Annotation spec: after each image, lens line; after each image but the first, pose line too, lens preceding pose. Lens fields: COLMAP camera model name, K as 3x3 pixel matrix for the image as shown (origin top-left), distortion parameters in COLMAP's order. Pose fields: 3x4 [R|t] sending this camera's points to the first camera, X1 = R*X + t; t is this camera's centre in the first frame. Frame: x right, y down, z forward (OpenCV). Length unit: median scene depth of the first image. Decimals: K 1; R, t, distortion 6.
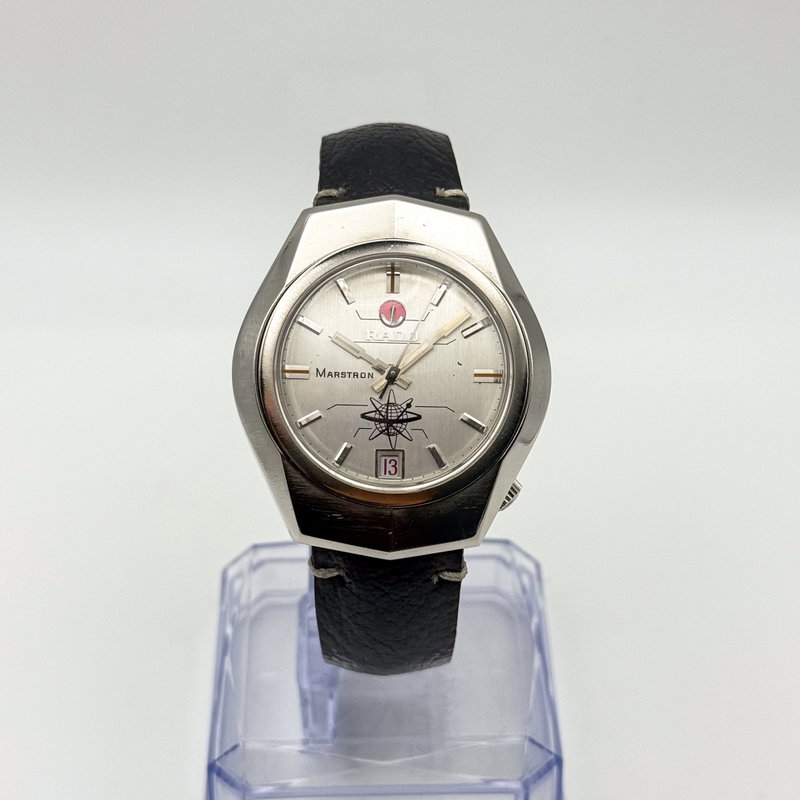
lens RADIAL K [[2097.1, 0, 400.0], [0, 2097.1, 400.0], [0, 0, 1]] dist [0.086223, 0.213026]
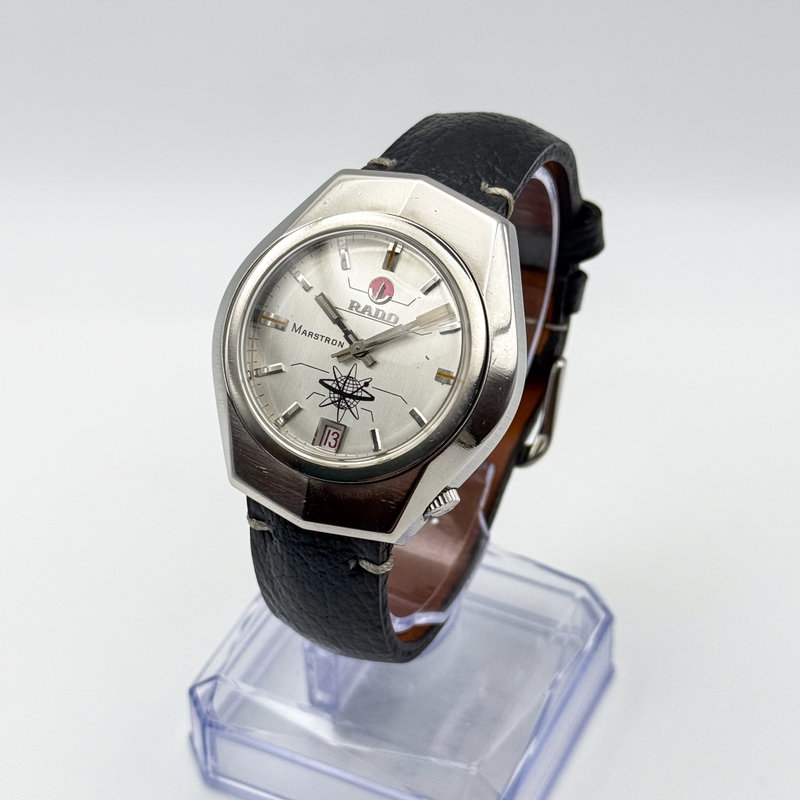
lens RADIAL K [[2097.1, 0, 400.0], [0, 2097.1, 400.0], [0, 0, 1]] dist [0.086223, 0.213026]
pose [[0.881720, 0.276374, -0.382344, 0.395178], [-0.281236, 0.958613, 0.044369, -0.038284], [0.378782, 0.068408, 0.922954, 0.101404]]
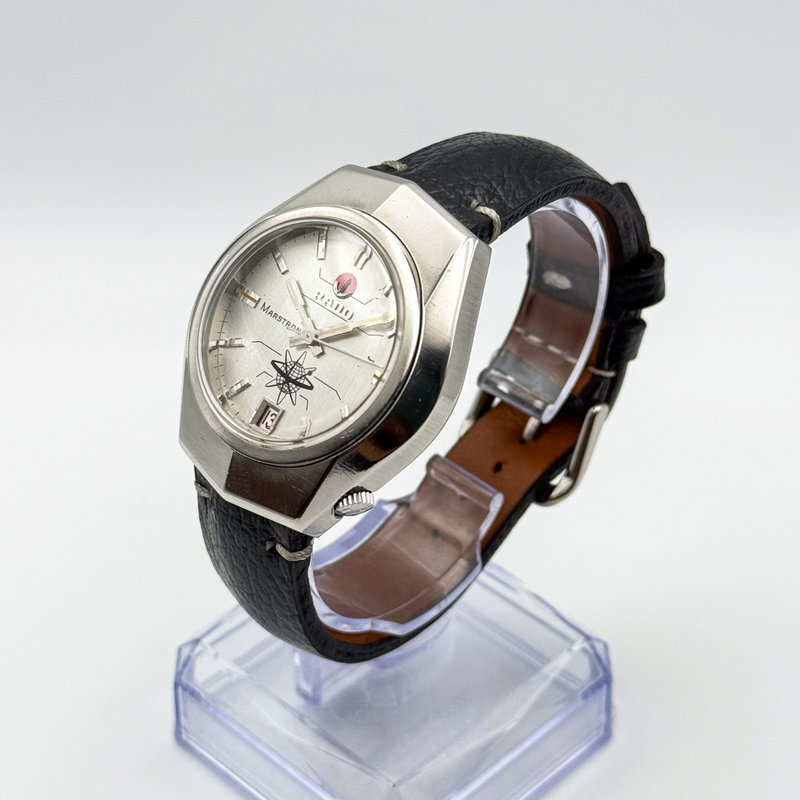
lens RADIAL K [[2097.1, 0, 400.0], [0, 2097.1, 400.0], [0, 0, 1]] dist [0.086223, 0.213026]
pose [[0.678968, 0.421700, -0.600975, 0.635628], [-0.446798, 0.886881, 0.117535, -0.121869], [0.582558, 0.188712, 0.790579, 0.242203]]
